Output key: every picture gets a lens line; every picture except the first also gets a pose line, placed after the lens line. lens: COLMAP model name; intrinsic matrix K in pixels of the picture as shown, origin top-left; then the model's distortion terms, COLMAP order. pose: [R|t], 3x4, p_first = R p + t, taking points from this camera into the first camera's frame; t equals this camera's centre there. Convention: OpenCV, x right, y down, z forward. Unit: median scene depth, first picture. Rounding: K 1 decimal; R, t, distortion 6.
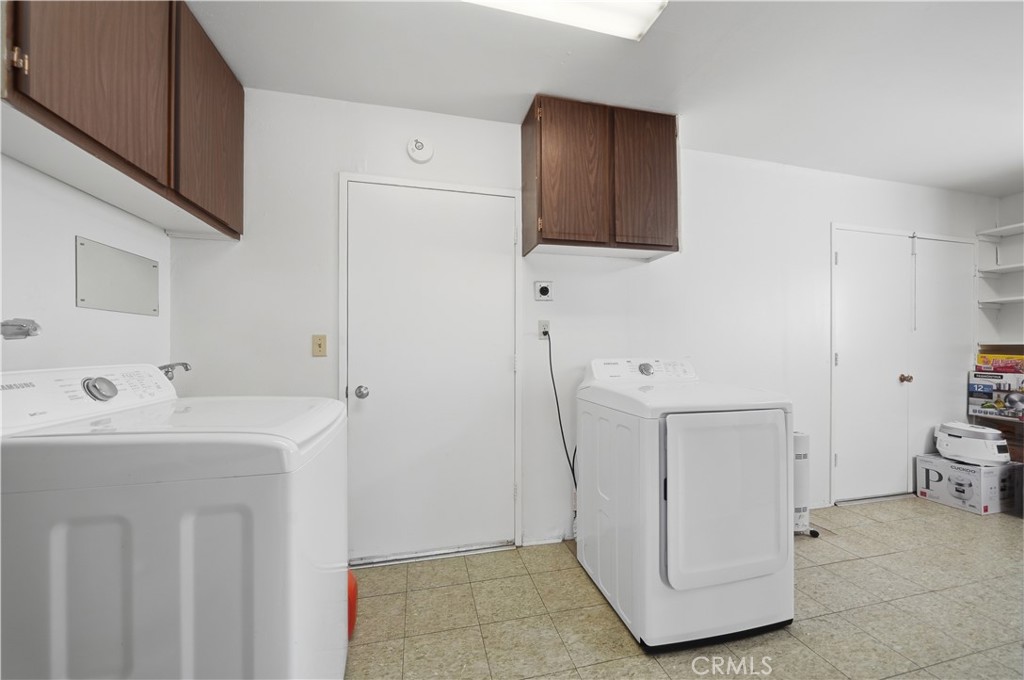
lens RADIAL K [[384.8, 0, 511.4], [0, 384.8, 347.4], [0, 0, 1]] dist [-0.000863, -0.000005]
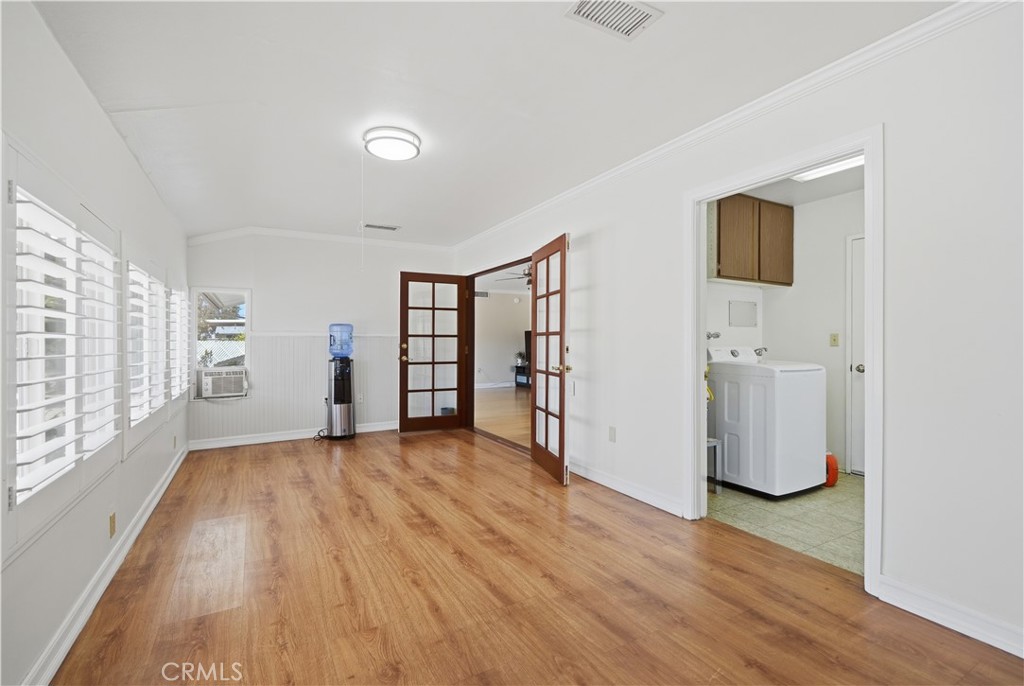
lens RADIAL K [[448.7, 0, 493.2], [0, 448.7, 343.9], [0, 0, 1]] dist [0.000092, 0.000280]
pose [[0.239684, 0.000657, -0.970851, 1.978797], [-0.003605, 0.999993, -0.000213, 0.034152], [0.970844, 0.003551, 0.239685, -1.764315]]
